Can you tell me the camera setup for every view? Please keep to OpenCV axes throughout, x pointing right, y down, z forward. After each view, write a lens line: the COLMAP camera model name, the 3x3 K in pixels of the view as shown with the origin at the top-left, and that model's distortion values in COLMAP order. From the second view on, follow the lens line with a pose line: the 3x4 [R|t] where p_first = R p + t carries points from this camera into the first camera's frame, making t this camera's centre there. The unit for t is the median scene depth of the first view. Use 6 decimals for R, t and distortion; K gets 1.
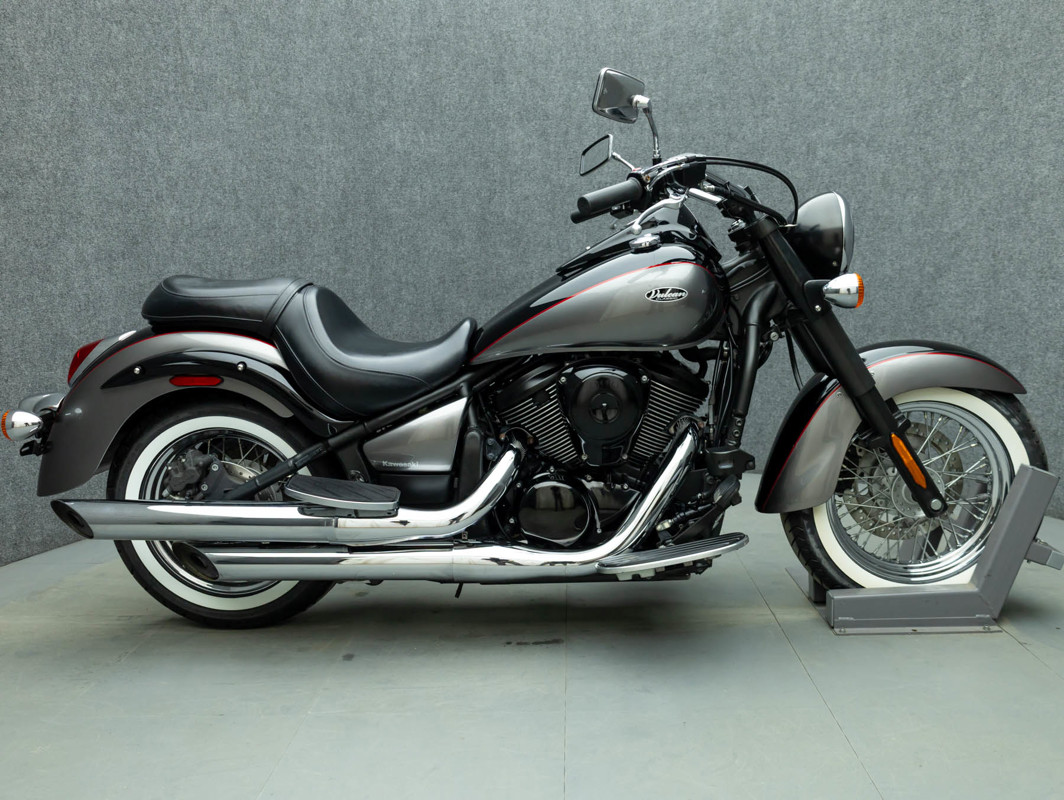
lens RADIAL K [[963.4, 0, 532.0], [0, 963.4, 400.0], [0, 0, 1]] dist [-0.024365, 0.017534]
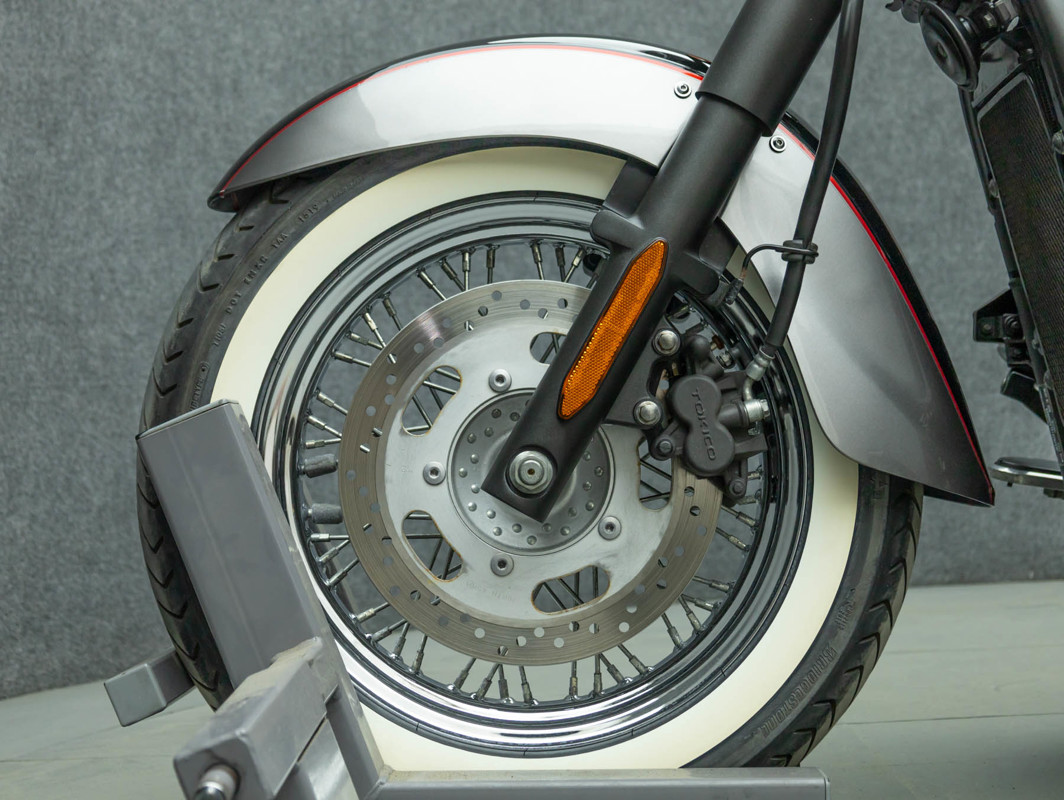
lens RADIAL K [[1766.3, 0, 532.0], [0, 1766.3, 400.0], [0, 0, 1]] dist [0.043993, 0.052370]
pose [[0.998786, -0.014964, 0.046923, -0.221314], [0.021109, 0.990845, -0.133340, 0.104355], [-0.044498, 0.134169, 0.989959, 0.254953]]
